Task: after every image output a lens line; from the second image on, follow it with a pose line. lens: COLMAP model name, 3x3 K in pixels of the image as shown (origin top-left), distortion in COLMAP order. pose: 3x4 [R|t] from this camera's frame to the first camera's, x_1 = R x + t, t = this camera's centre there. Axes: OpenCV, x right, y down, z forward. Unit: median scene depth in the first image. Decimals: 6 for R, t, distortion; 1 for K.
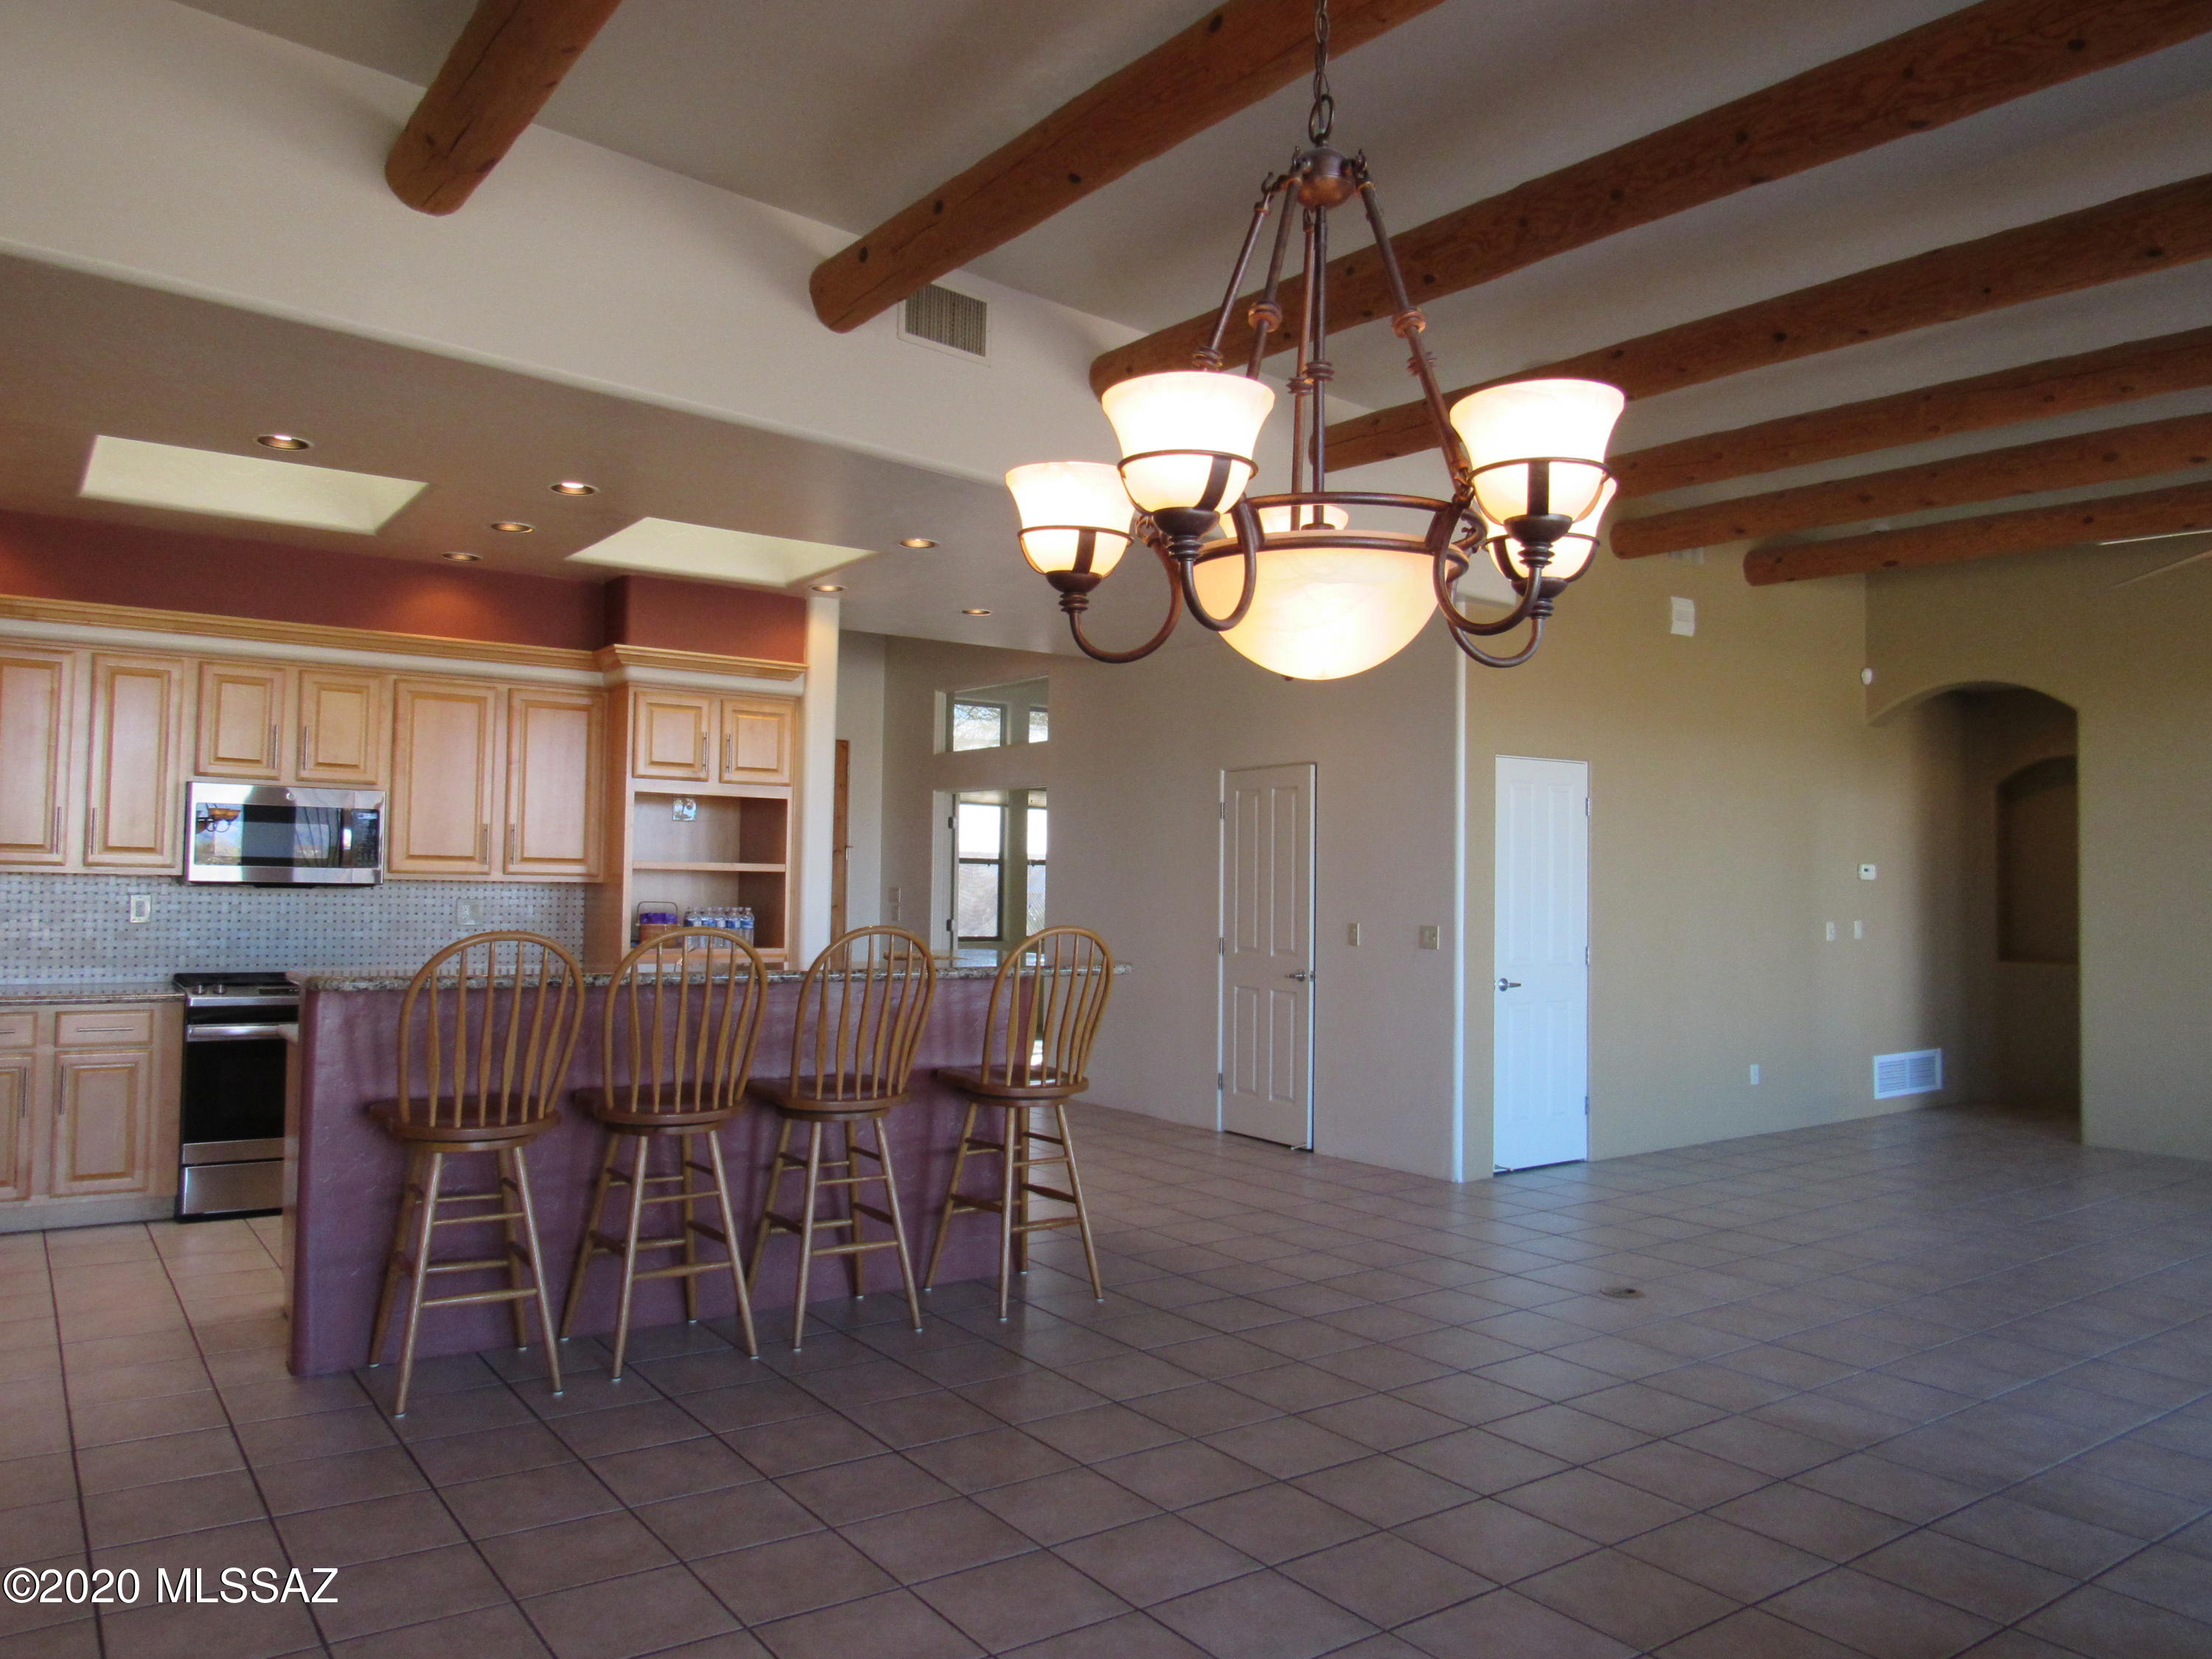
lens RADIAL K [[1559.6, 0, 1106.0], [0, 1559.6, 829.5], [0, 0, 1]] dist [-0.034840, 0.002552]
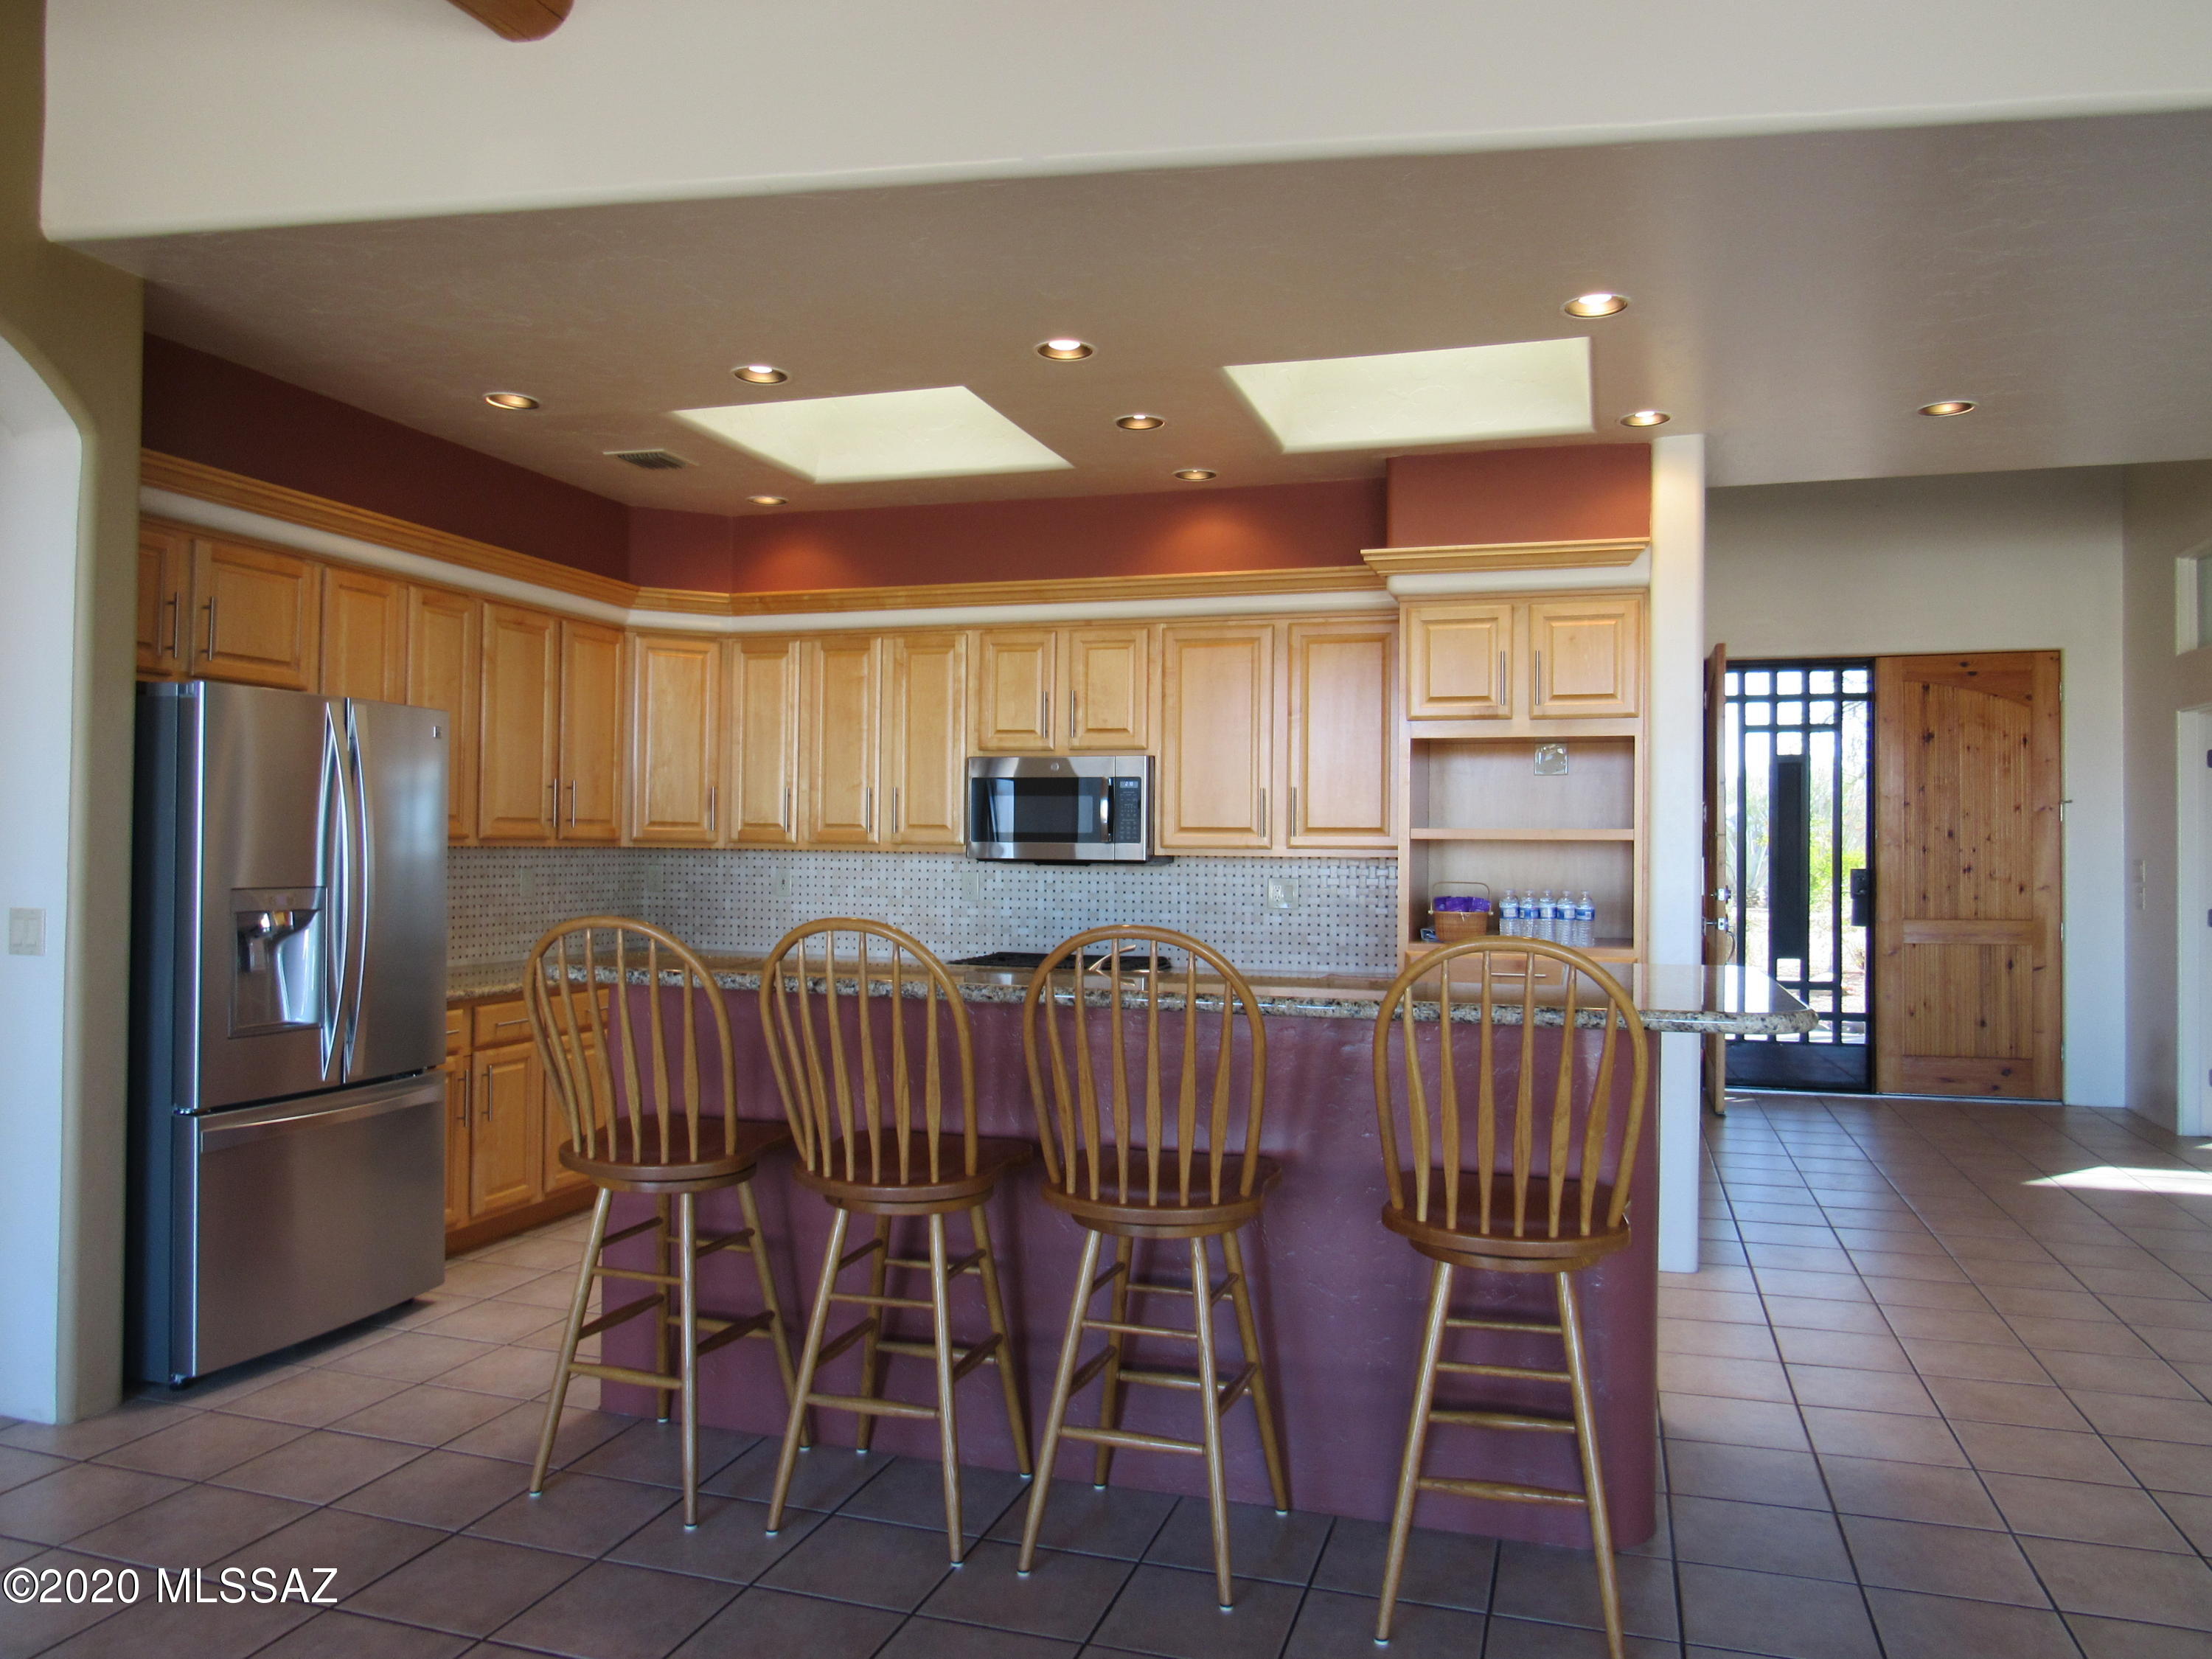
lens RADIAL K [[1559.6, 0, 1106.0], [0, 1559.6, 829.5], [0, 0, 1]] dist [-0.034840, 0.002552]
pose [[0.596959, -0.022144, -0.801966, 0.230001], [0.029958, 0.999537, -0.005299, 0.021039], [0.801712, -0.020862, 0.597346, 0.436452]]
